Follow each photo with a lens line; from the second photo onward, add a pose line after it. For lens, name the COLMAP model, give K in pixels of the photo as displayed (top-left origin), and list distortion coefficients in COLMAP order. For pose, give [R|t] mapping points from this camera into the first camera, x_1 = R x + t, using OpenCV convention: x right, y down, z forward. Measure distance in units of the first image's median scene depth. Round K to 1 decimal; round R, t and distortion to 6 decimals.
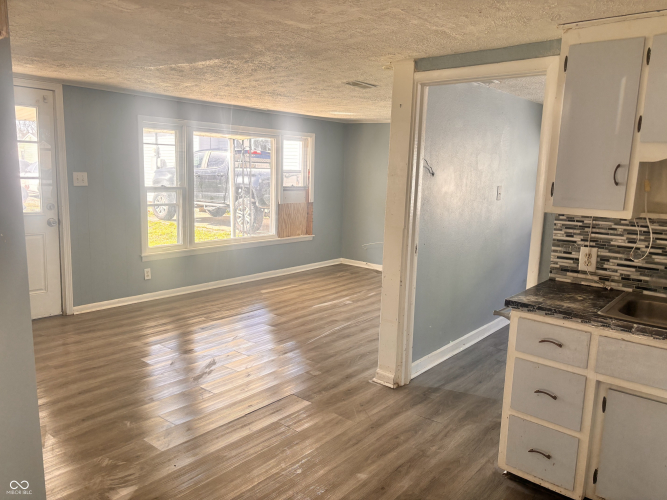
lens RADIAL K [[509.0, 0, 338.4], [0, 509.0, 248.8], [0, 0, 1]] dist [0.084930, -0.125491]
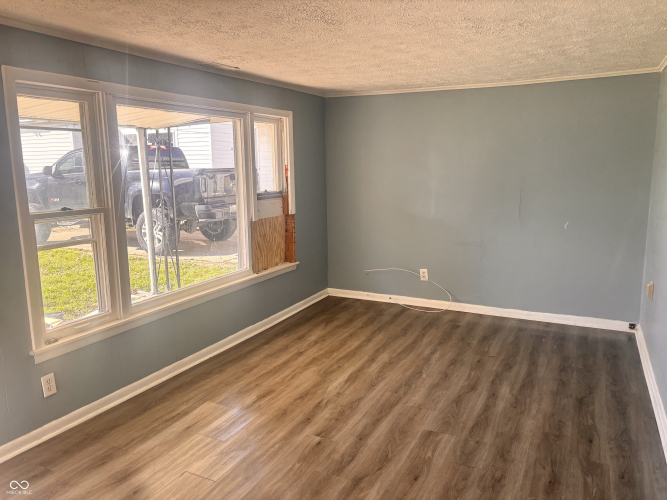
lens RADIAL K [[509.0, 0, 338.4], [0, 509.0, 248.8], [0, 0, 1]] dist [0.084930, -0.125491]
pose [[0.971864, -0.080827, 0.221239, -0.188298], [0.078464, 0.996727, 0.019460, -0.069716], [-0.222088, -0.001553, 0.975025, 0.423470]]
